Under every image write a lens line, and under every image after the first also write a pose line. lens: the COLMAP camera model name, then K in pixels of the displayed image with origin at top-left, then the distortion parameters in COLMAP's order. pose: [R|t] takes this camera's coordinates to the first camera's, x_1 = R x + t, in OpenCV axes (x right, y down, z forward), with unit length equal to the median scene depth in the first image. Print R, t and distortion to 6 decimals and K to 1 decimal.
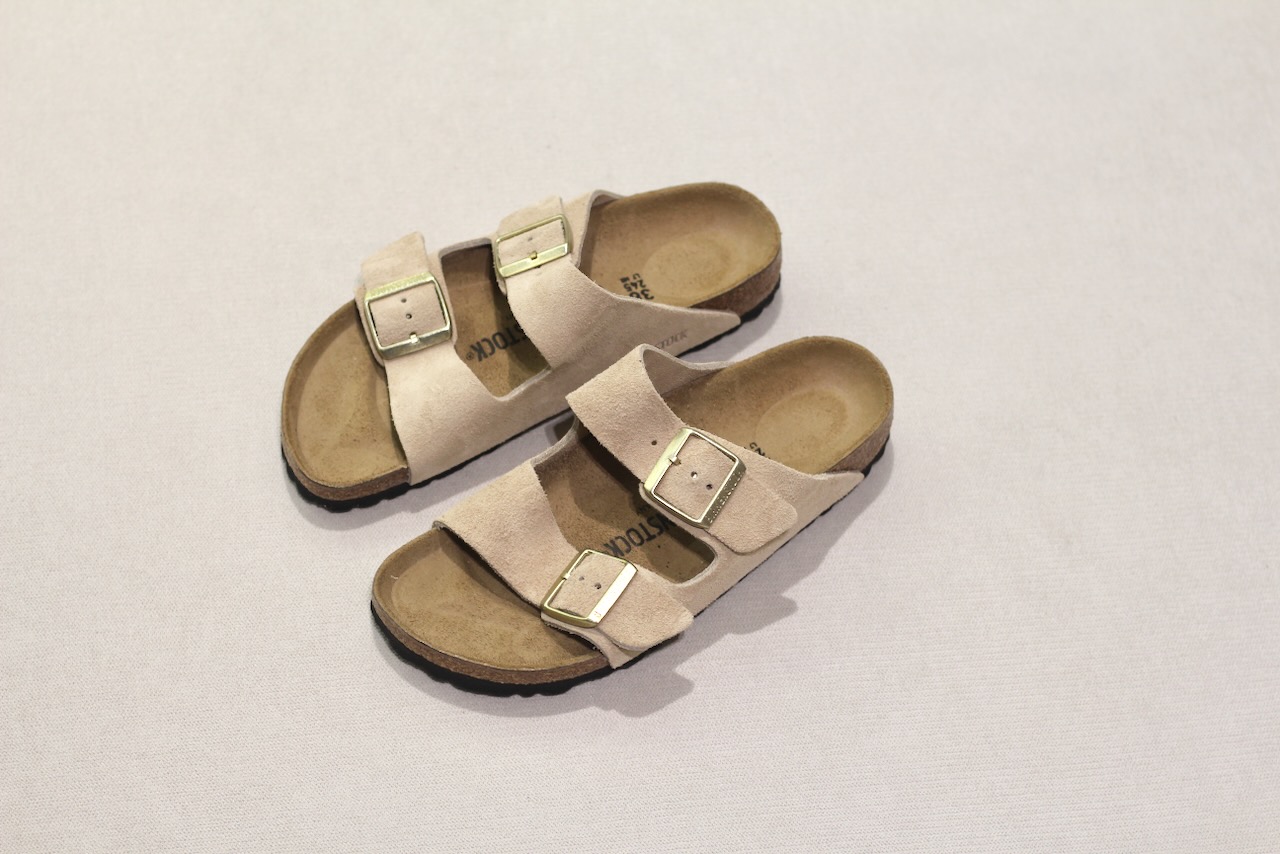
lens RADIAL K [[3043.2, 0, 641.1], [0, 3043.2, 425.7], [0, 0, 1]] dist [-0.081512, 0.000000]
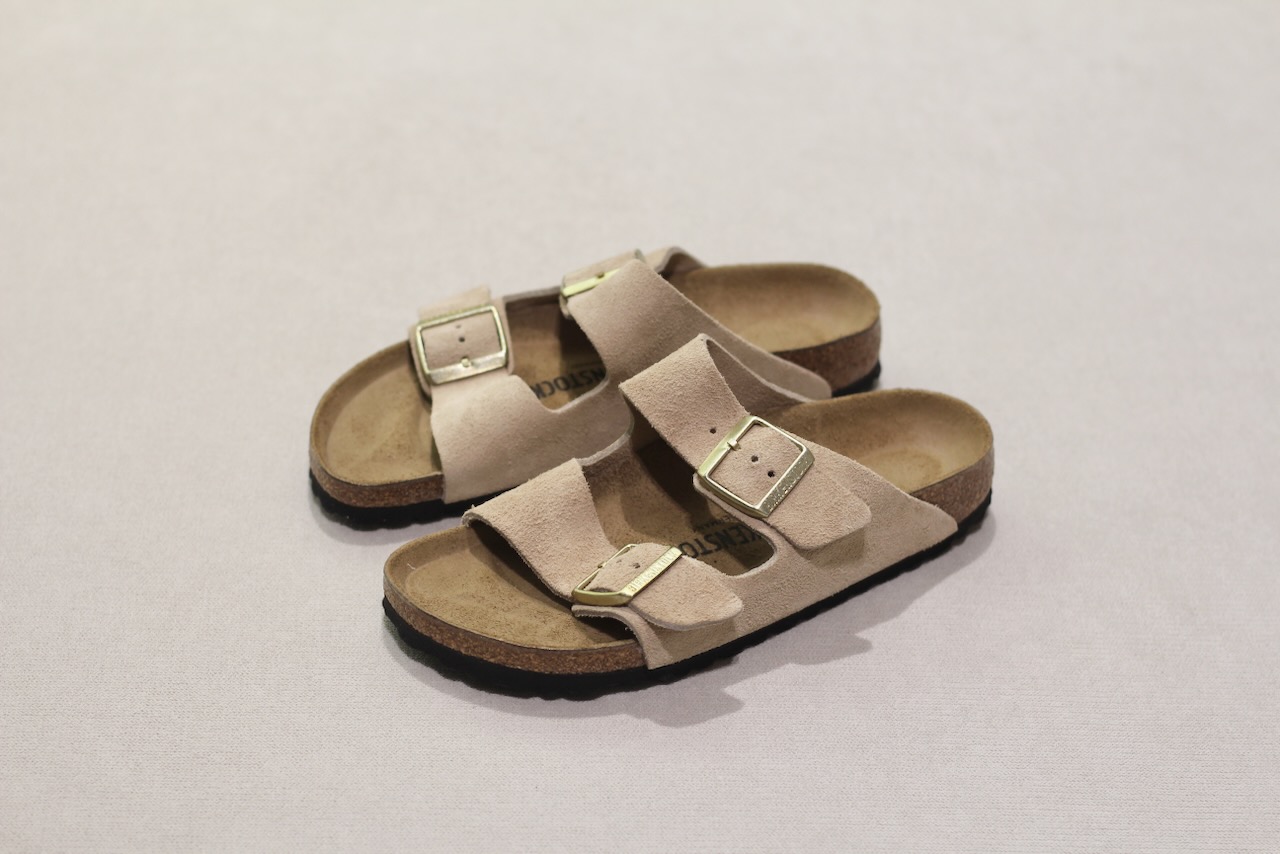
lens RADIAL K [[3043.2, 0, 639.0], [0, 3043.2, 427.6], [0, 0, 1]] dist [-0.081512, 0.000000]
pose [[0.994588, 0.034898, -0.097866, 0.067976], [-0.065867, 0.940230, -0.334109, 0.295448], [0.080357, 0.338747, 0.937440, 0.160161]]
